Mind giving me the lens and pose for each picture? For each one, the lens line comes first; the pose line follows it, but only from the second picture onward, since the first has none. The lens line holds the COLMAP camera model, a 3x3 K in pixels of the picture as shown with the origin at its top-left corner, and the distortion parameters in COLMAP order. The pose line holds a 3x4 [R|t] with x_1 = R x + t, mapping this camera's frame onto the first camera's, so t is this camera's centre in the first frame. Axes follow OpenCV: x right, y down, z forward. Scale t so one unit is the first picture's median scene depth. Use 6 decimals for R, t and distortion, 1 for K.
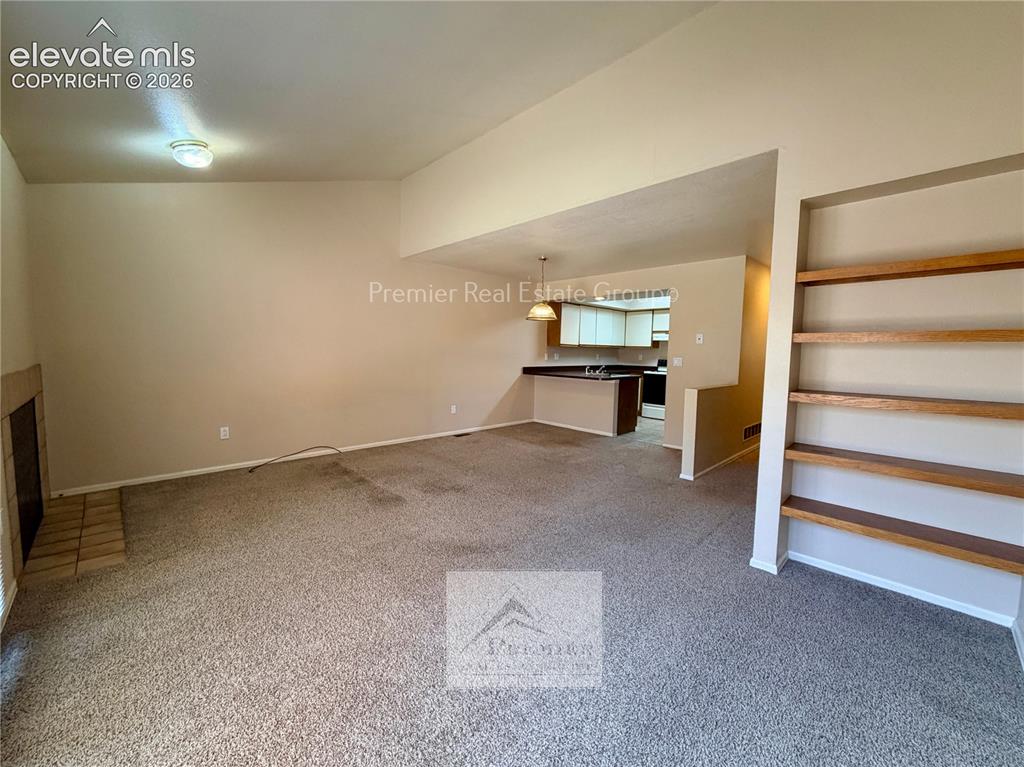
lens RADIAL K [[410.6, 0, 511.3], [0, 410.6, 379.8], [0, 0, 1]] dist [-0.002204, 0.002414]
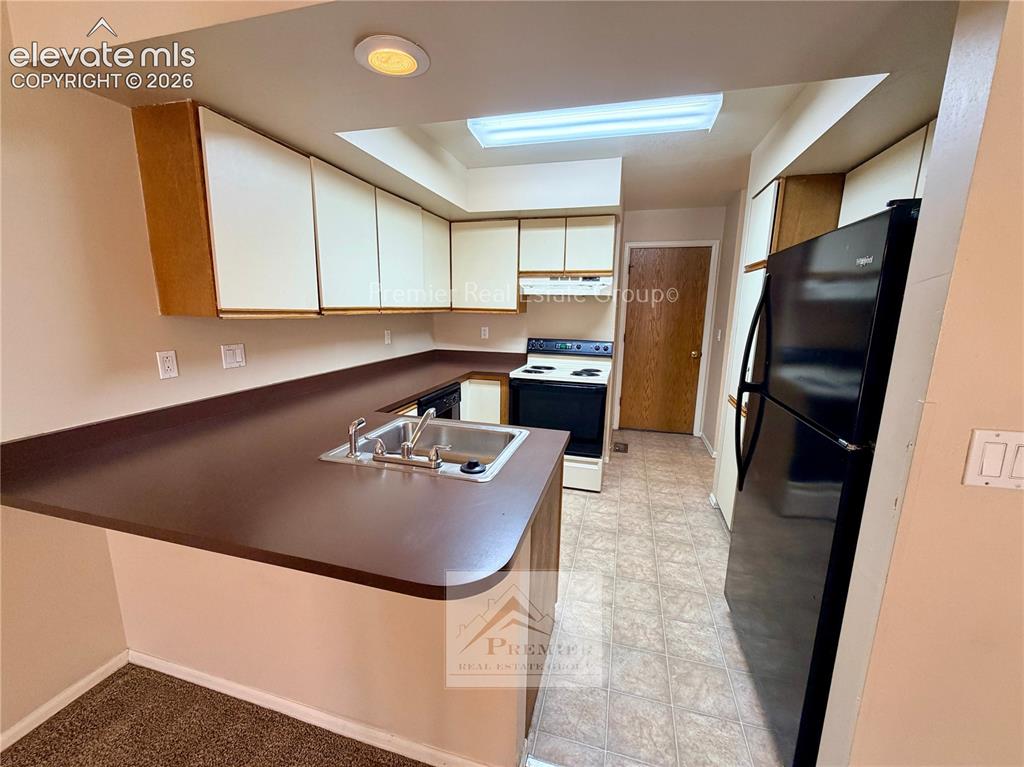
lens RADIAL K [[410.6, 0, 512.1], [0, 410.6, 383.5], [0, 0, 1]] dist [-0.002204, 0.002414]
pose [[0.867554, -0.104999, 0.486133, 0.125670], [0.049627, 0.990858, 0.125449, -0.058891], [-0.494861, -0.084708, 0.864834, 0.639186]]
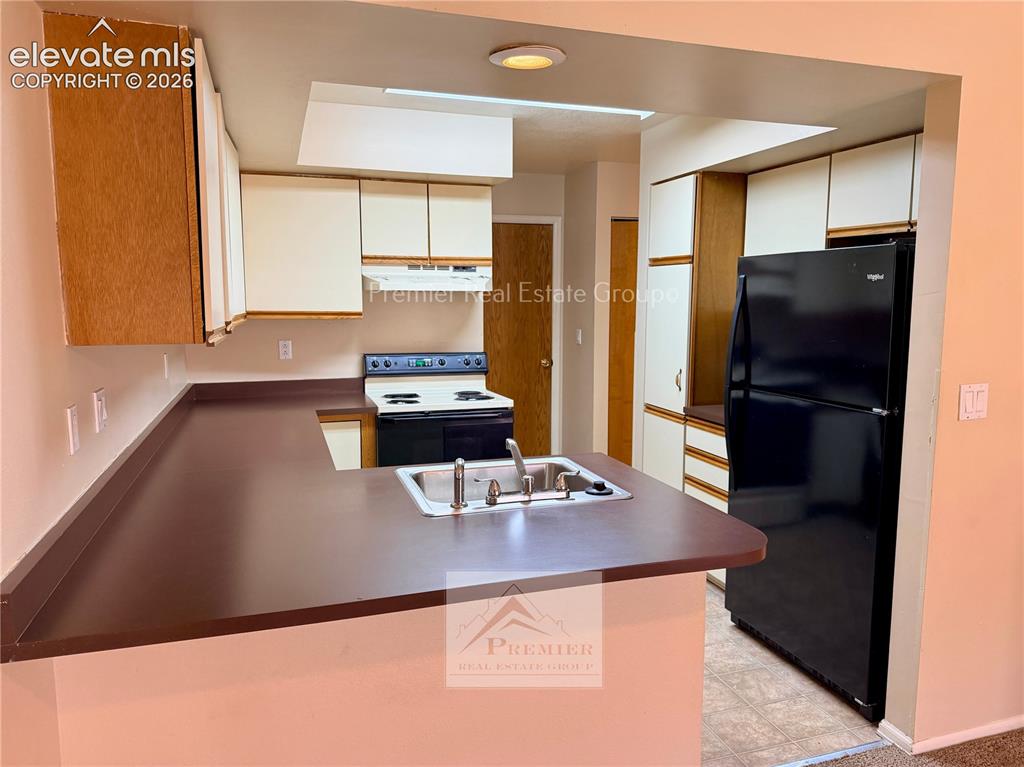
lens RADIAL K [[730.6, 0, 508.7], [0, 730.6, 384.9], [0, 0, 1]] dist [0.049762, -0.041024]
pose [[0.448586, -0.133599, 0.883698, -0.061821], [0.088612, 0.990541, 0.104770, -0.075703], [-0.889336, 0.031308, 0.456181, 0.692802]]
